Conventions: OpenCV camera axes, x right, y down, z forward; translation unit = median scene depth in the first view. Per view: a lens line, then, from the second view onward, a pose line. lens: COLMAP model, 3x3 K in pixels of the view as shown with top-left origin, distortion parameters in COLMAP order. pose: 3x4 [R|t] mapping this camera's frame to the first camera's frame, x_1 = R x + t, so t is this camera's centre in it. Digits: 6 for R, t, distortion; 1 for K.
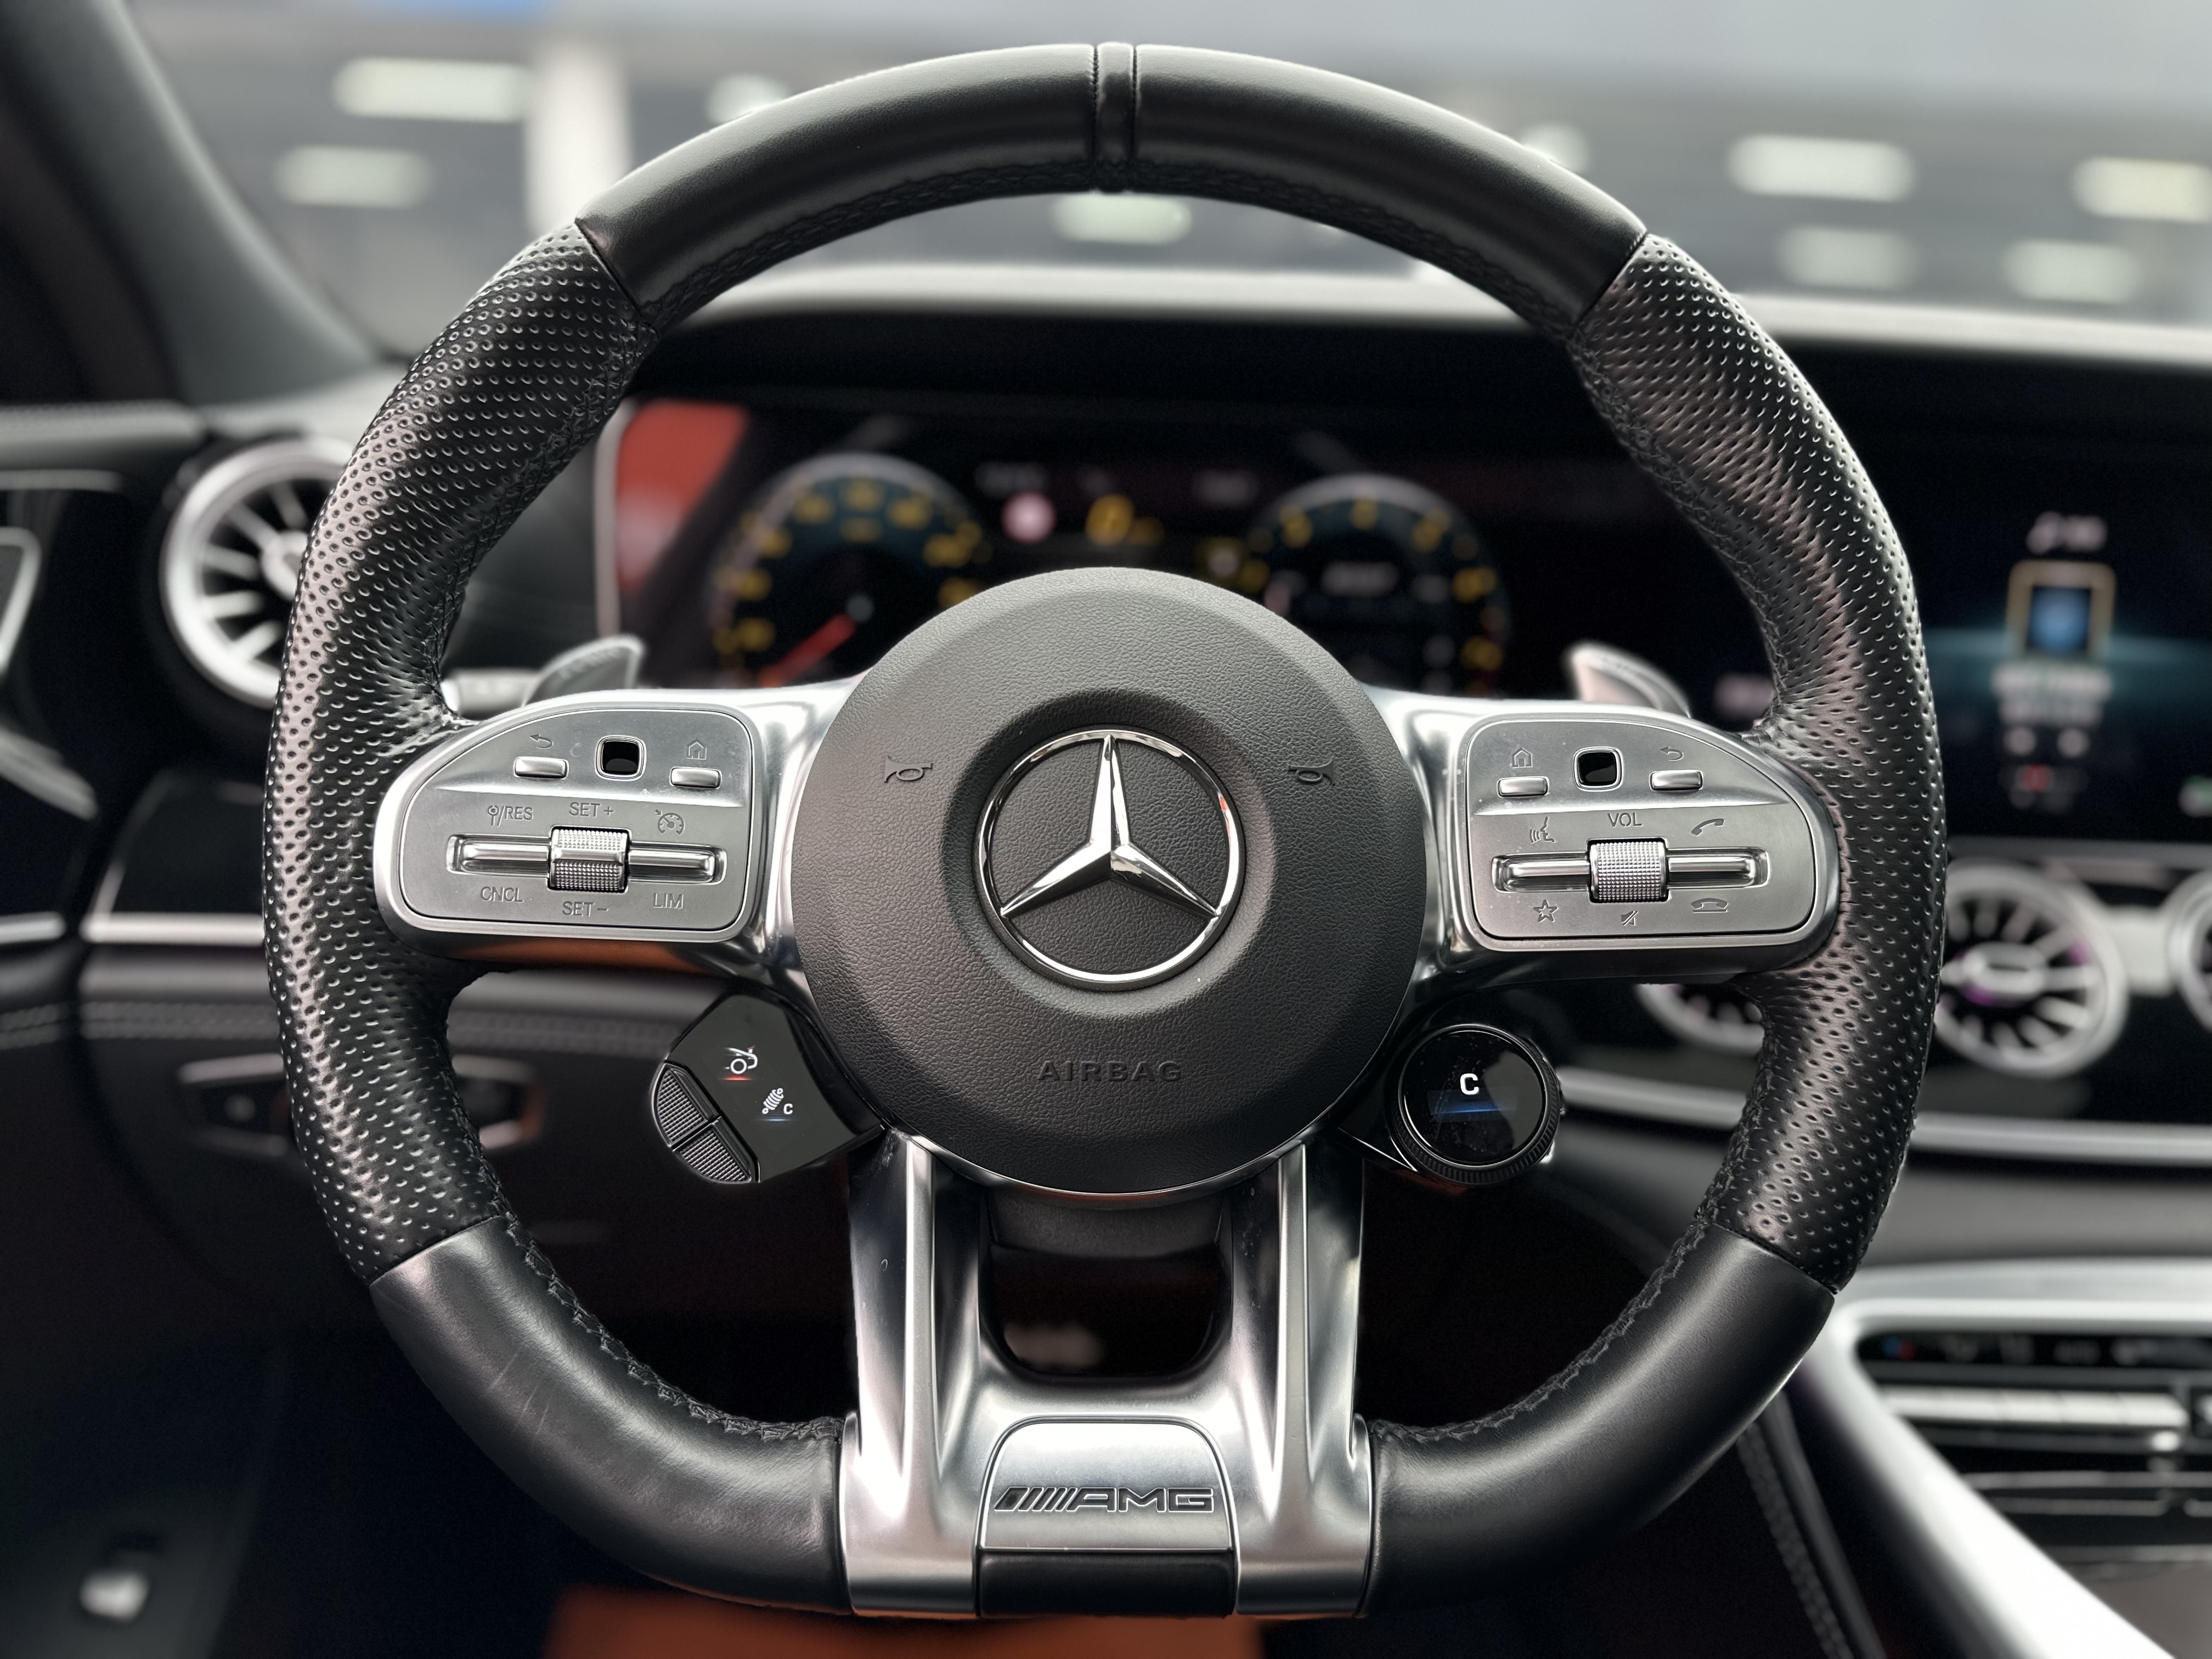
lens RADIAL K [[1557.3, 0, 1122.2], [0, 1557.3, 840.0], [0, 0, 1]] dist [0.021436, -0.027337]
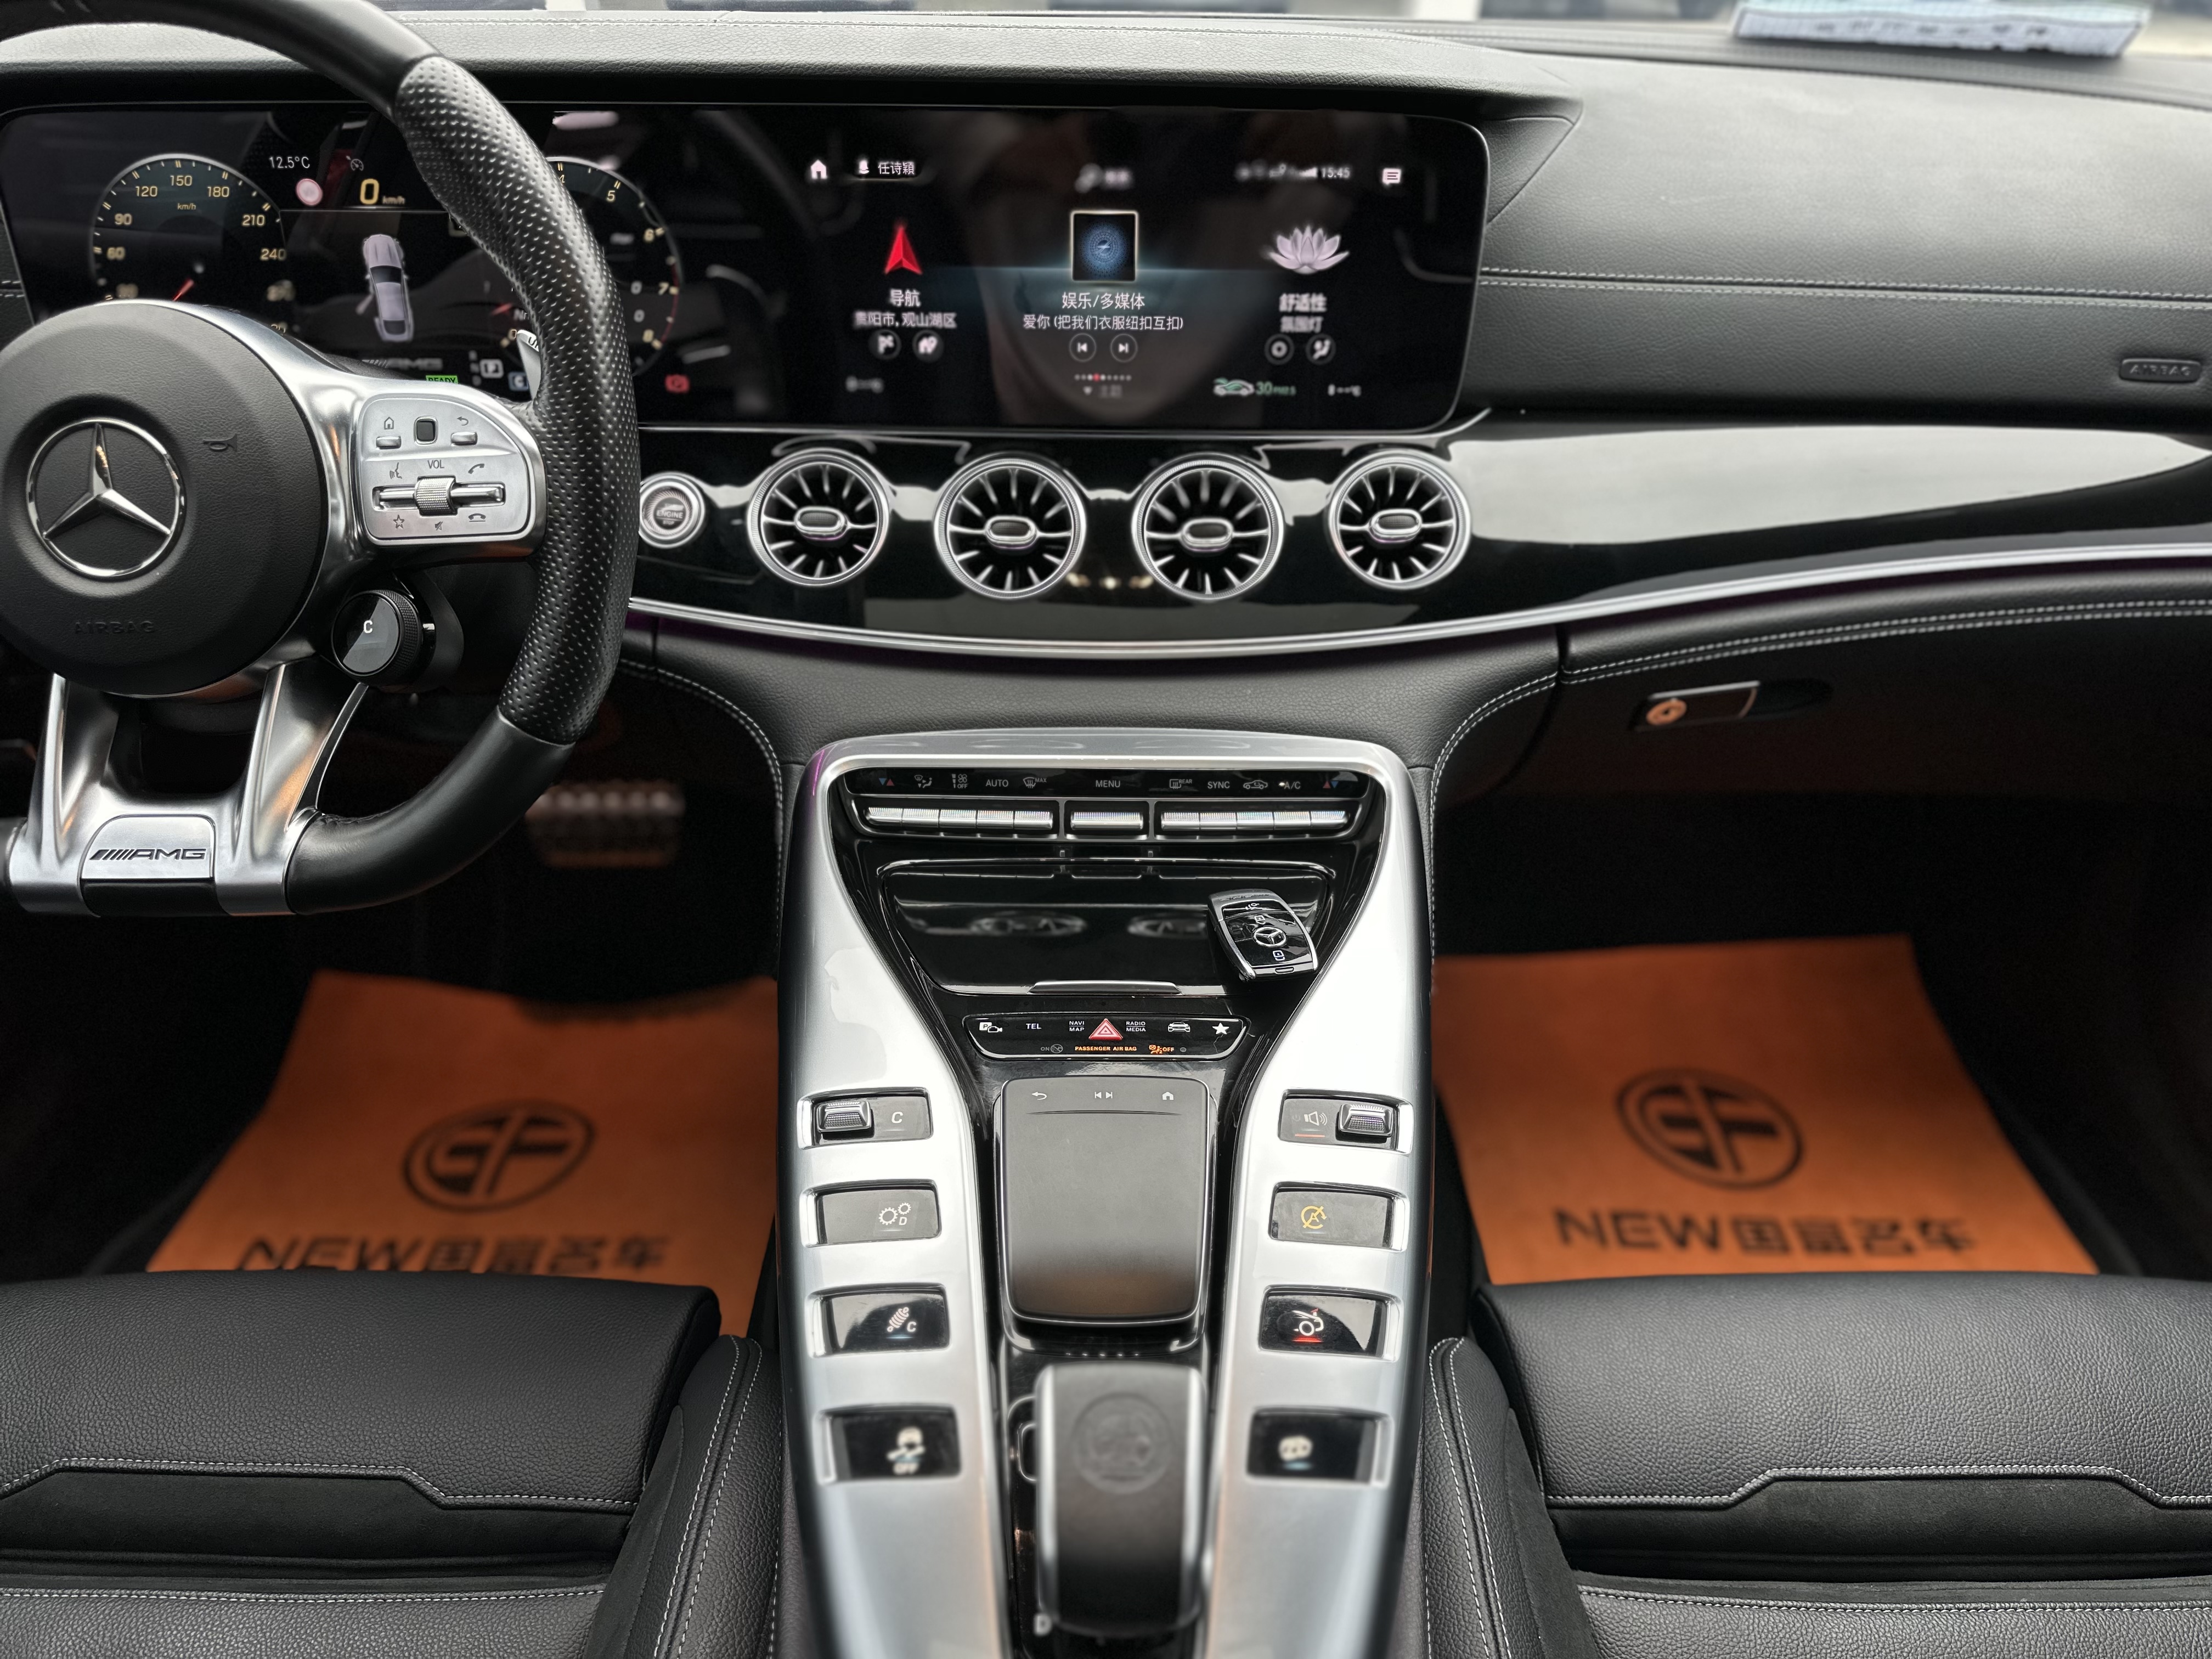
lens RADIAL K [[1557.3, 0, 1136.6], [0, 1557.3, 870.3], [0, 0, 1]] dist [0.021436, -0.027337]
pose [[0.998657, -0.011877, -0.050430, 1.094274], [0.027444, 0.946861, 0.320470, -0.108997], [0.043944, -0.321423, 0.945915, -0.623505]]
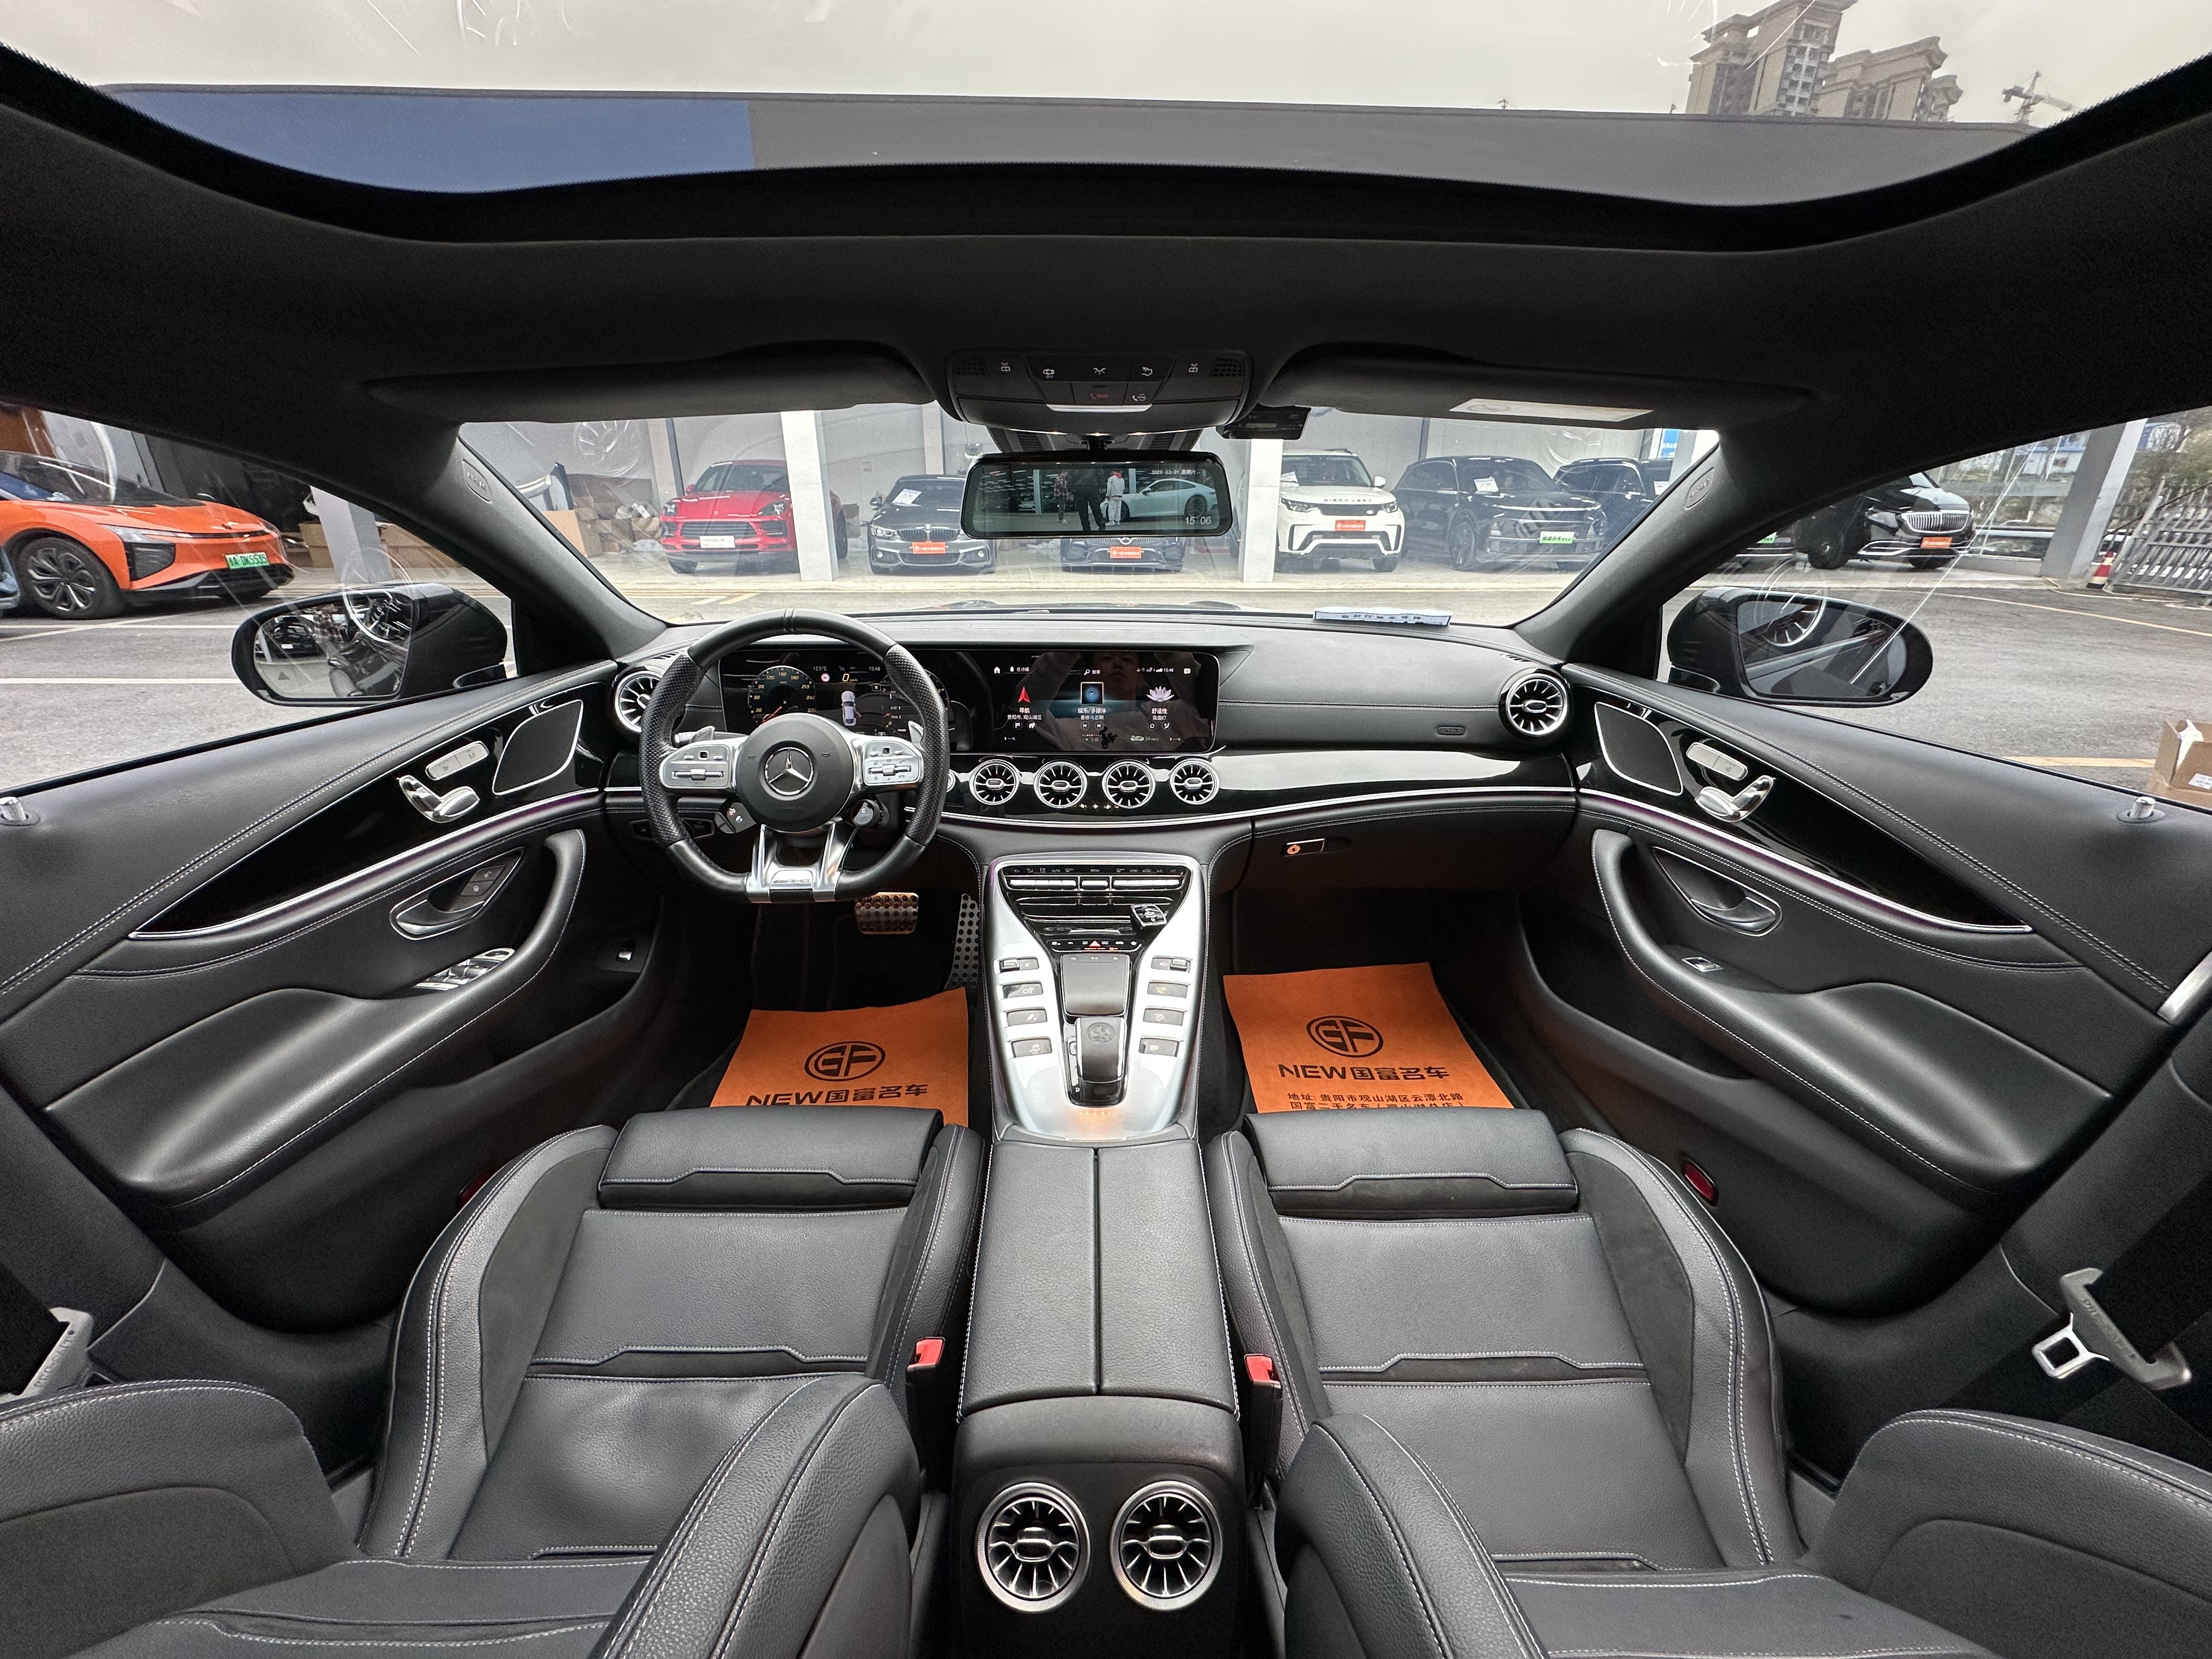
lens RADIAL K [[891.1, 0, 1106.7], [0, 891.1, 835.2], [0, 0, 1]] dist [-0.000412, 0.000044]
pose [[0.998766, -0.027959, -0.041053, 1.140889], [0.032931, 0.991492, 0.125932, -0.115870], [0.037183, -0.127129, 0.991189, -1.952050]]
